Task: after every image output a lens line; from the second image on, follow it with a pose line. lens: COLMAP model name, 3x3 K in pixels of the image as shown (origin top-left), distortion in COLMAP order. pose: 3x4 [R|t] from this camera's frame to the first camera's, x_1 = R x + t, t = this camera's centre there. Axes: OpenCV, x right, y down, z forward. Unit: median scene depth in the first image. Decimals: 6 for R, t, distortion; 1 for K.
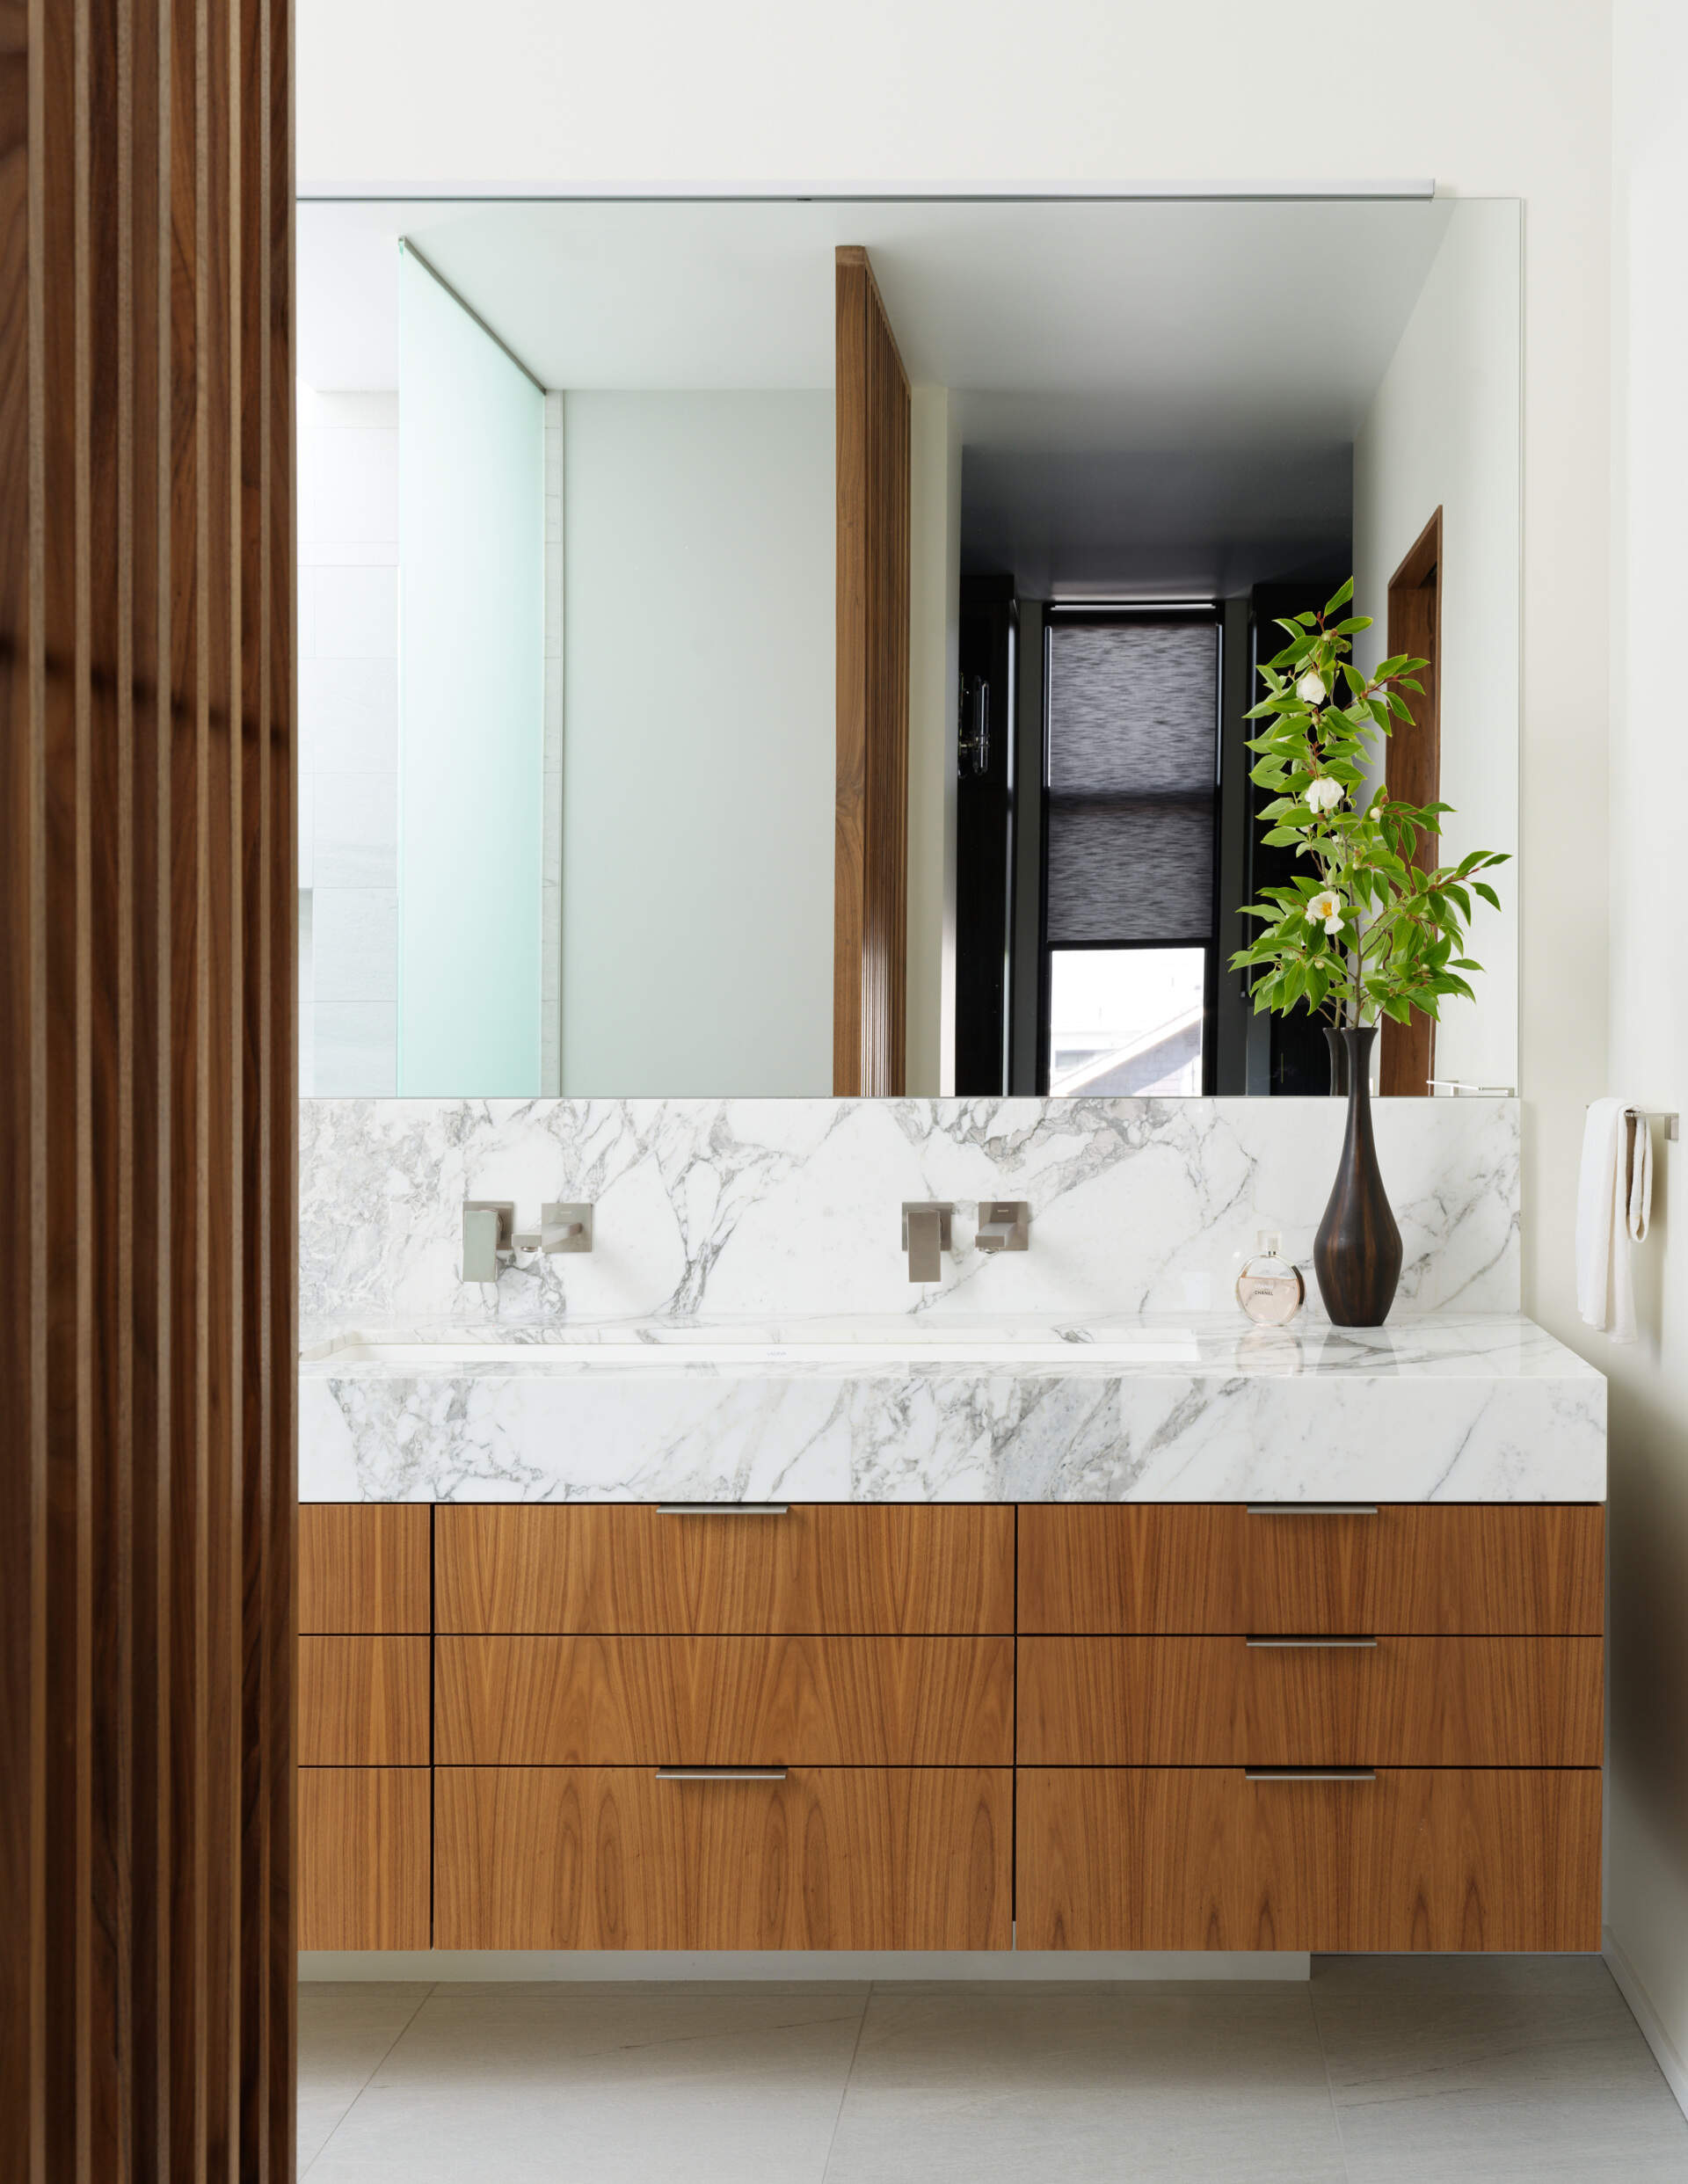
lens RADIAL K [[2792.8, 0, 844.0], [0, 2792.8, 1092.0], [0, 0, 1]] dist [0.022201, 0.013489]
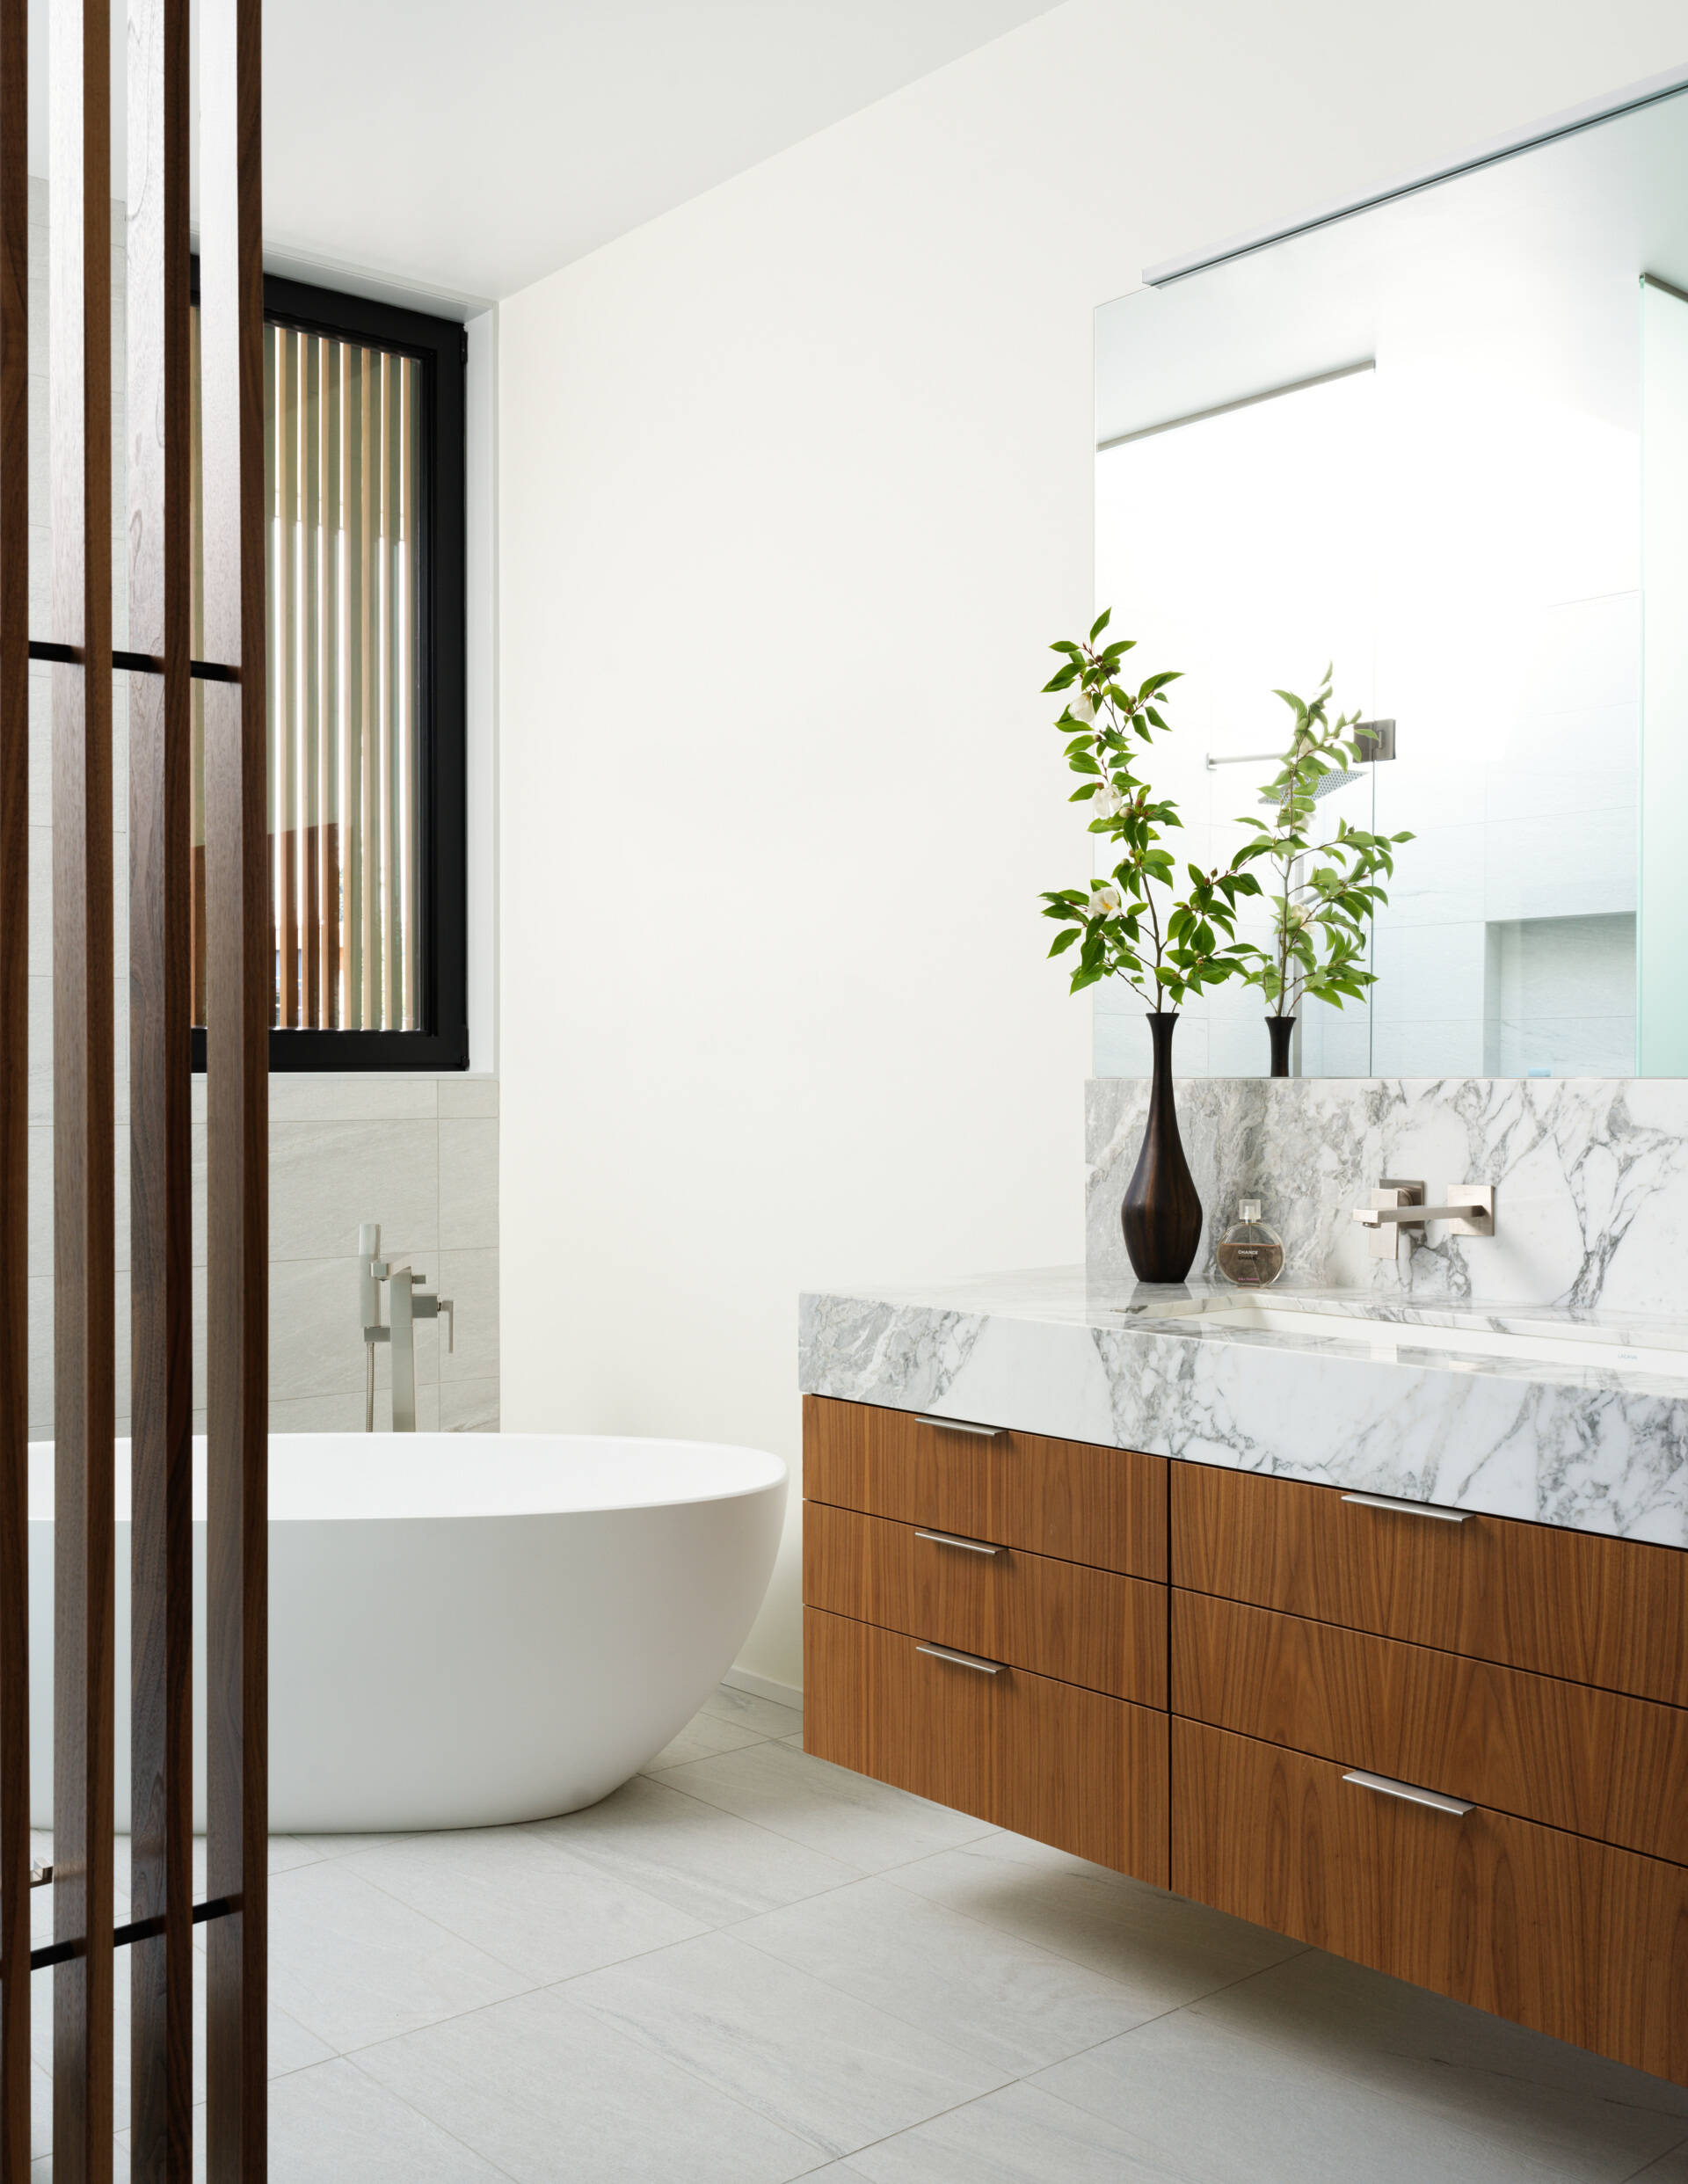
lens RADIAL K [[2096.0, 0, 844.0], [0, 2096.0, 1092.0], [0, 0, 1]] dist [-0.005969, 0.004623]
pose [[0.651841, 0.005785, -0.758334, 0.359130], [-0.022837, 0.999667, -0.012004, 0.023885], [0.758012, 0.025143, 0.651756, 0.399096]]
